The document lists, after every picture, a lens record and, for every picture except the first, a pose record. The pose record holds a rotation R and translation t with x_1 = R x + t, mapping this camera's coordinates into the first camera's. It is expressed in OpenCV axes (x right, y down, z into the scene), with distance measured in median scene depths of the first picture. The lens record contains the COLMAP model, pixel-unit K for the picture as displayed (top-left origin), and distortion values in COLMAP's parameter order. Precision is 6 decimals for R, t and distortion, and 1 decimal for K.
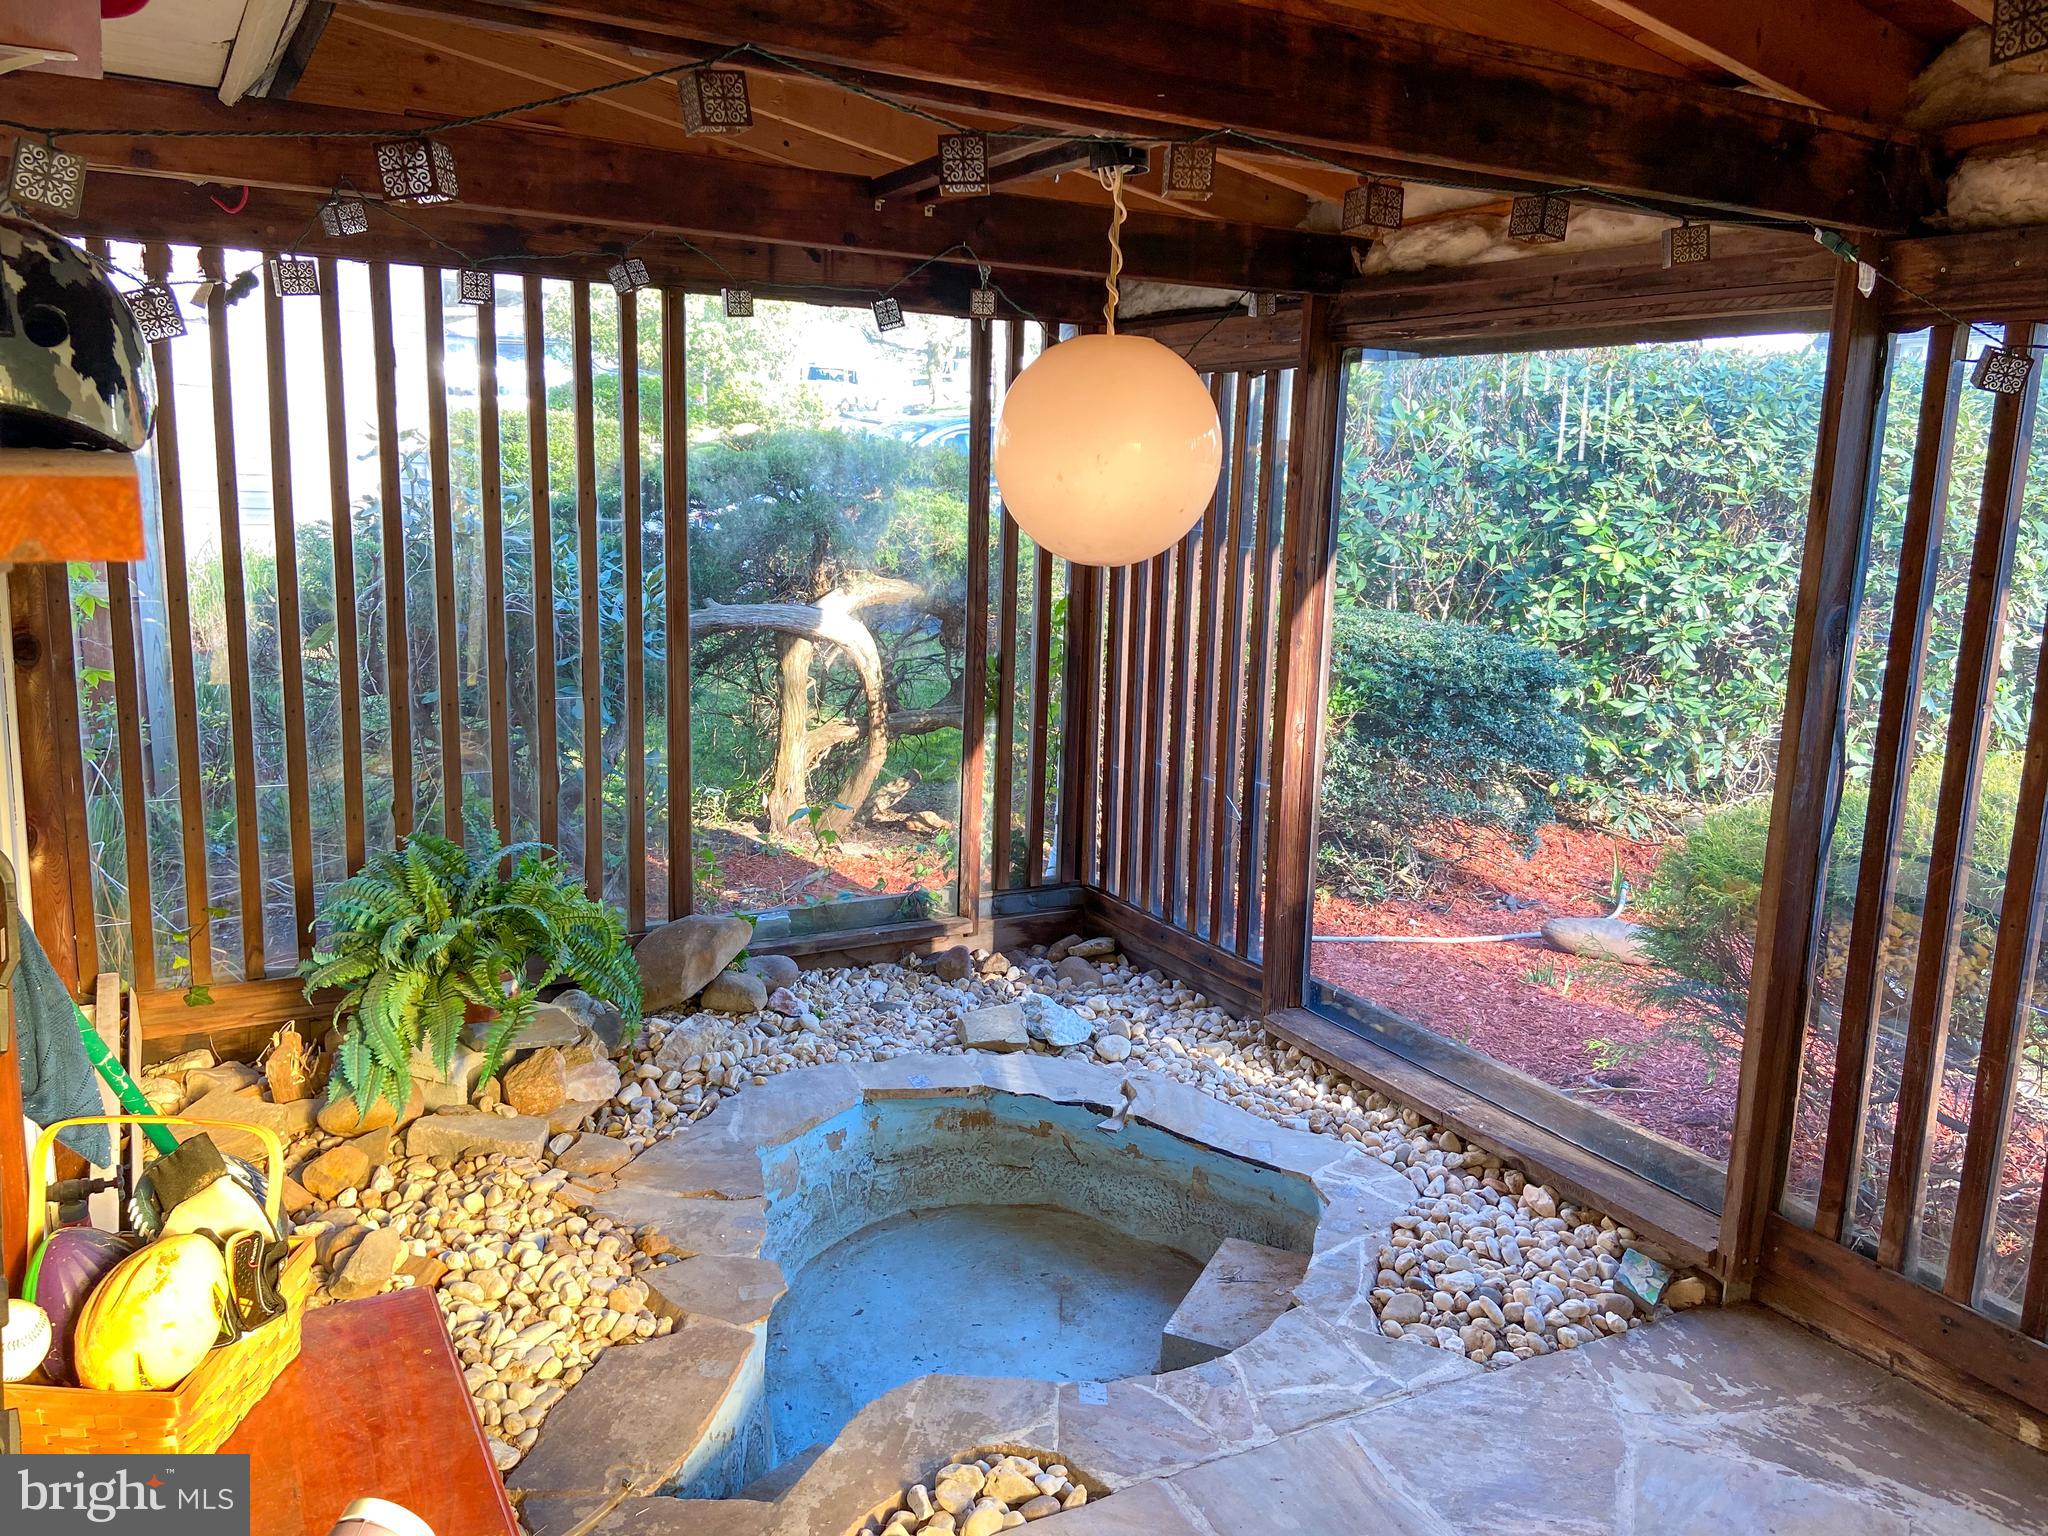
lens RADIAL K [[1534.1, 0, 1024.1], [0, 1534.1, 731.4], [0, 0, 1]] dist [0.119147, -0.182773]
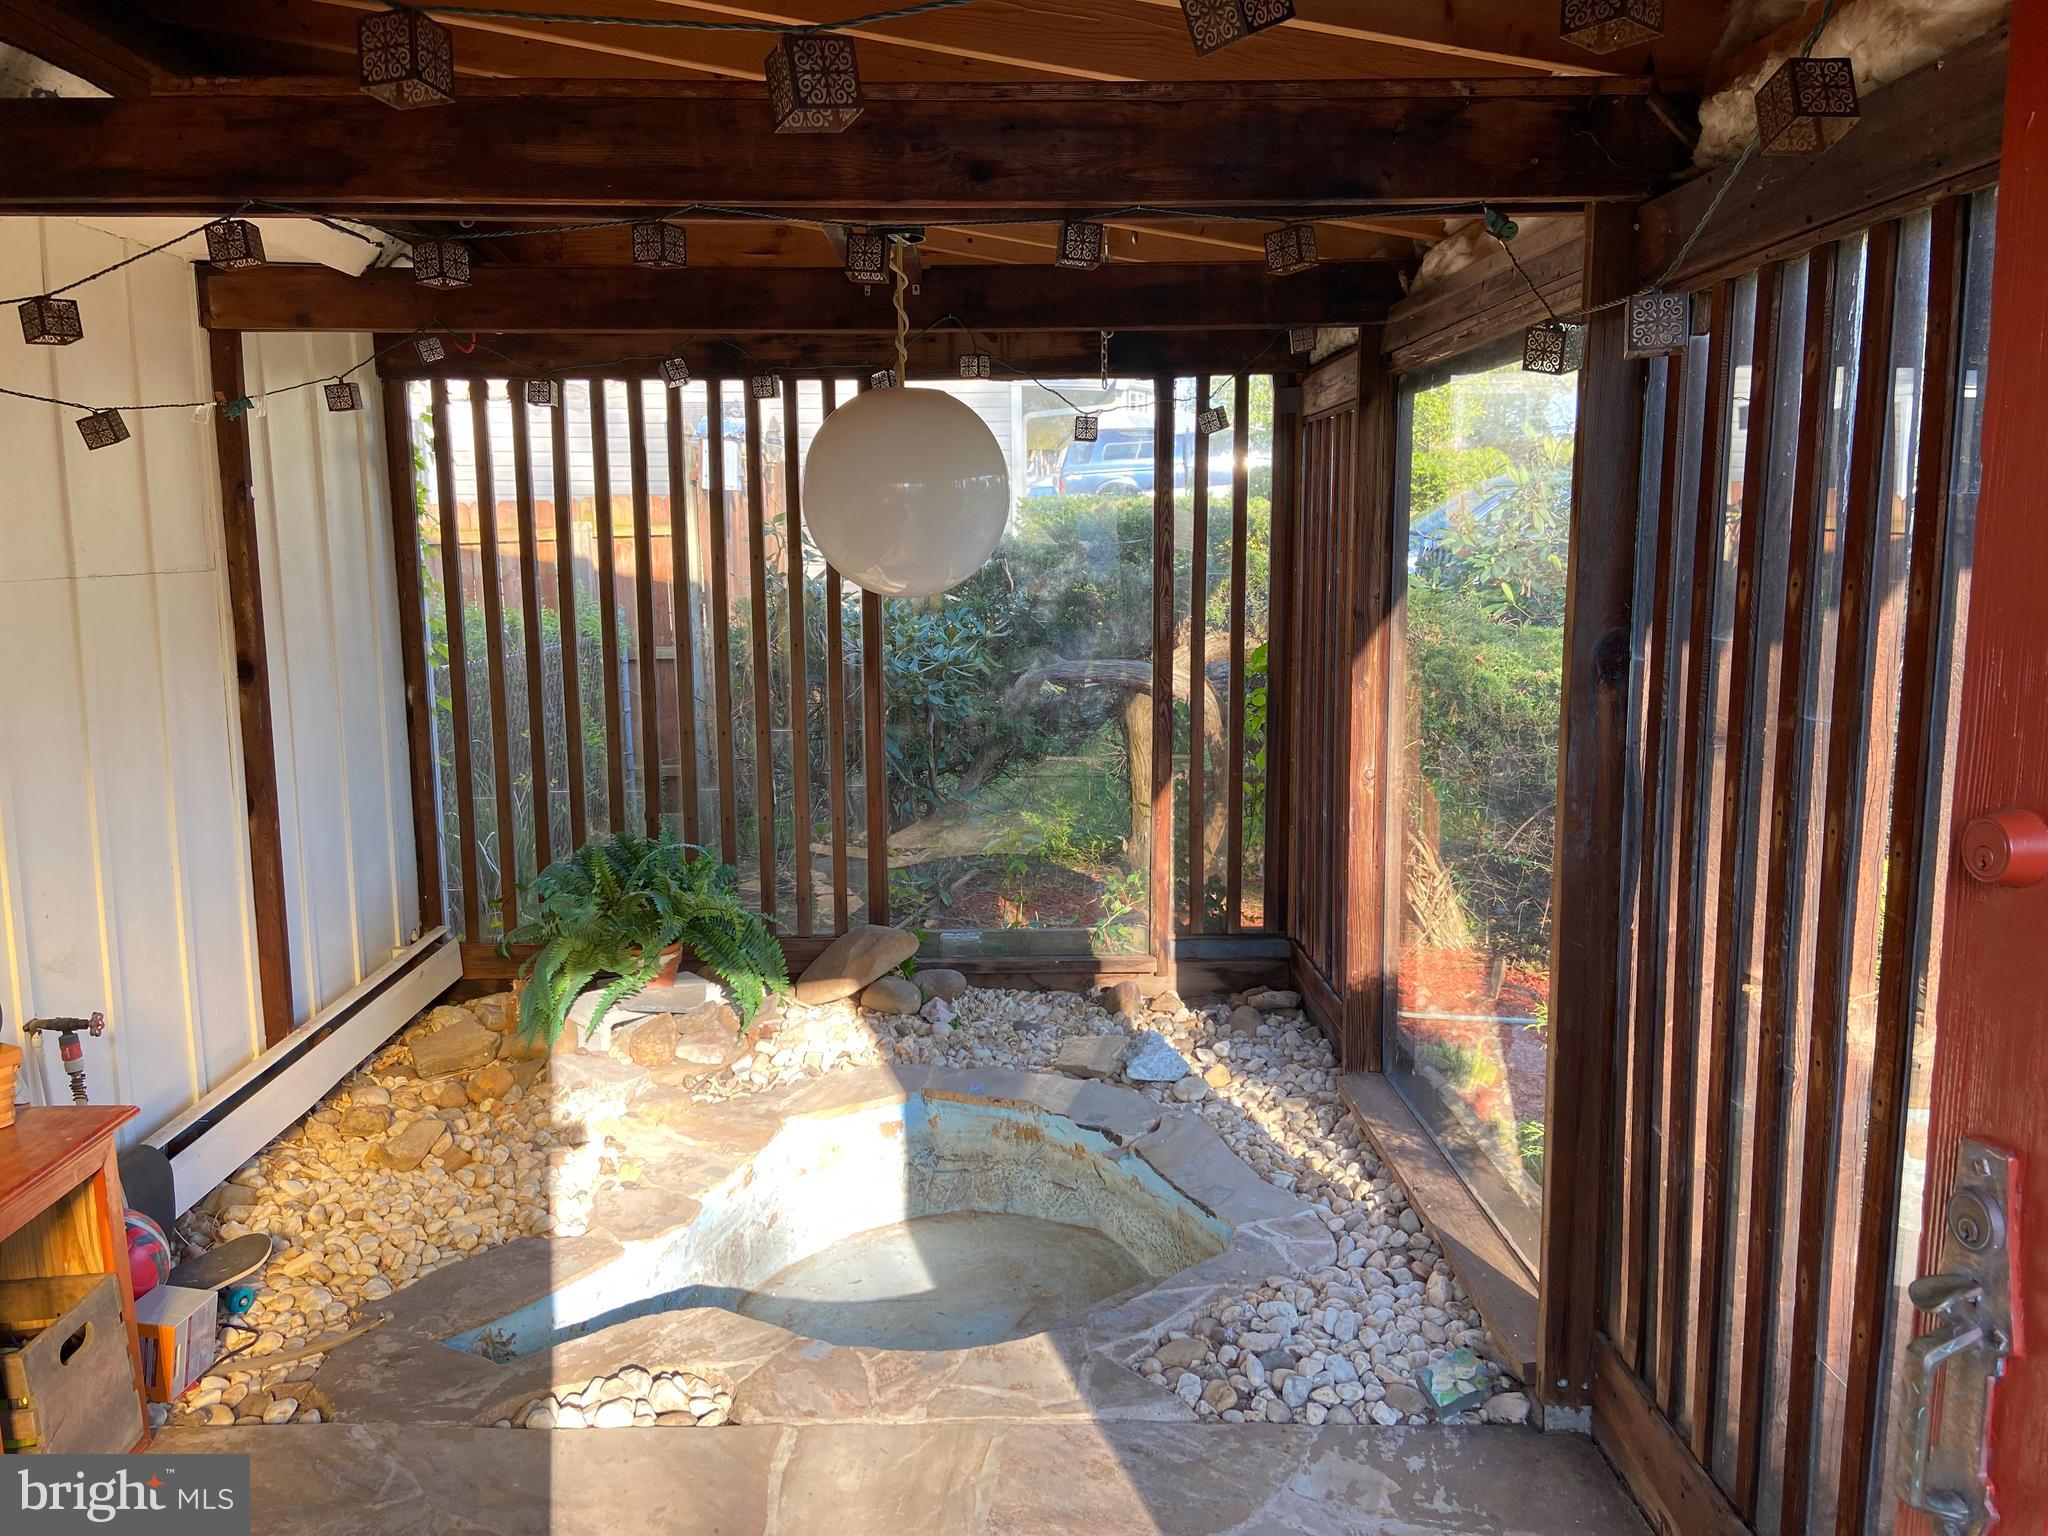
lens RADIAL K [[1527.0, 0, 1024.9], [0, 1527.0, 753.2], [0, 0, 1]] dist [0.128044, -0.167079]
pose [[0.880920, 0.027481, -0.472466, 0.452187], [-0.044653, 0.998685, -0.025167, 0.017459], [0.471153, 0.043267, 0.880989, 0.060216]]
